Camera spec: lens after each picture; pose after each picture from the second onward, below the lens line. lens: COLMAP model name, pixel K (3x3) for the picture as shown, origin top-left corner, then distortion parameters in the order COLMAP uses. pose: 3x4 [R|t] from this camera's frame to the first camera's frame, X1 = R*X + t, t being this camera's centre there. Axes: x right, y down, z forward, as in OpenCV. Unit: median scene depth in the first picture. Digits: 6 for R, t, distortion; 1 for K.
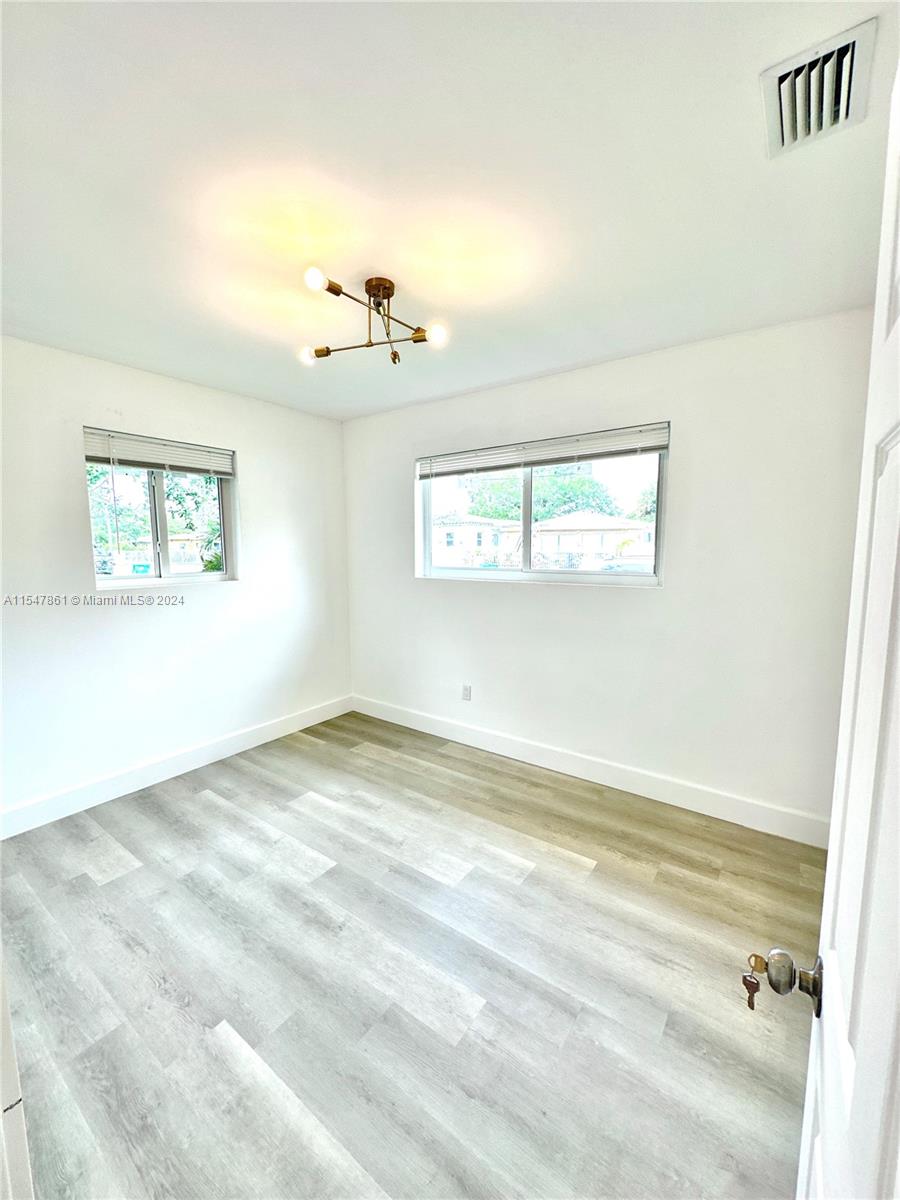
lens RADIAL K [[481.9, 0, 450.5], [0, 481.9, 600.0], [0, 0, 1]] dist [-0.002797, -0.000017]
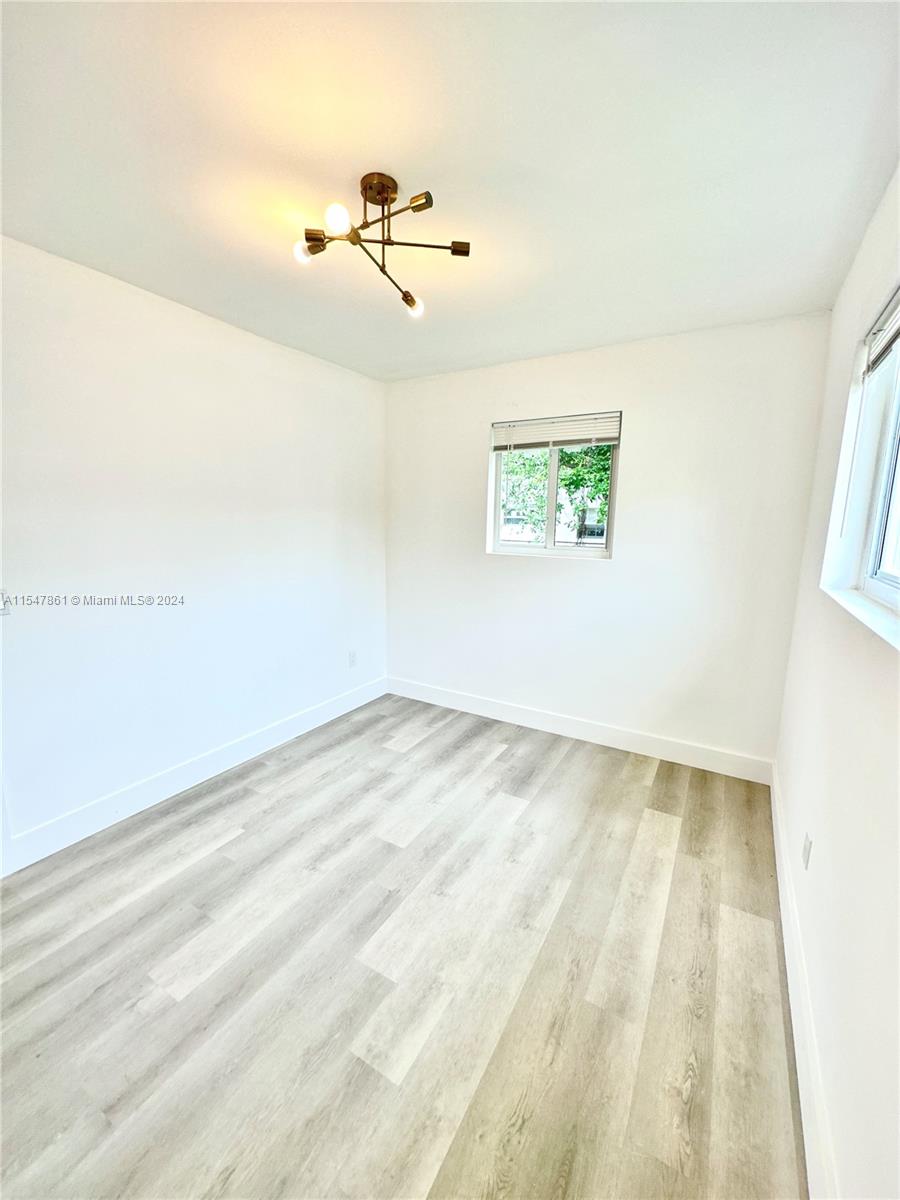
lens RADIAL K [[481.9, 0, 448.2], [0, 481.9, 594.7], [0, 0, 1]] dist [-0.002797, -0.000017]
pose [[0.095635, 0.160509, -0.982390, 0.555474], [-0.127699, 0.980737, 0.147807, -0.091423], [0.987191, 0.111314, 0.114290, 0.799370]]
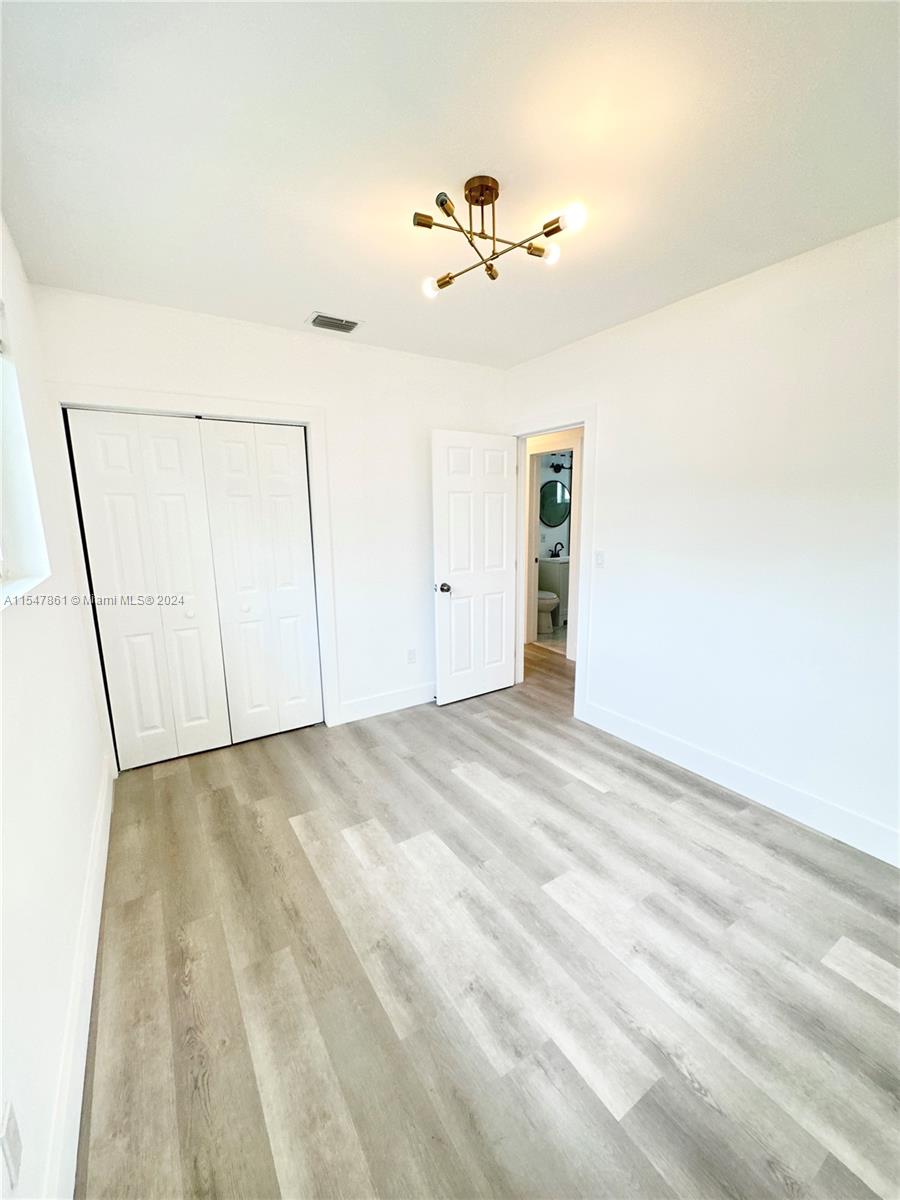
lens RADIAL K [[481.9, 0, 456.7], [0, 481.9, 607.4], [0, 0, 1]] dist [-0.002797, -0.000017]
pose [[-0.935495, -0.054226, 0.349155, -0.314962], [0.055805, 0.953078, 0.297538, -0.147552], [-0.348906, 0.297830, -0.888573, 1.428747]]
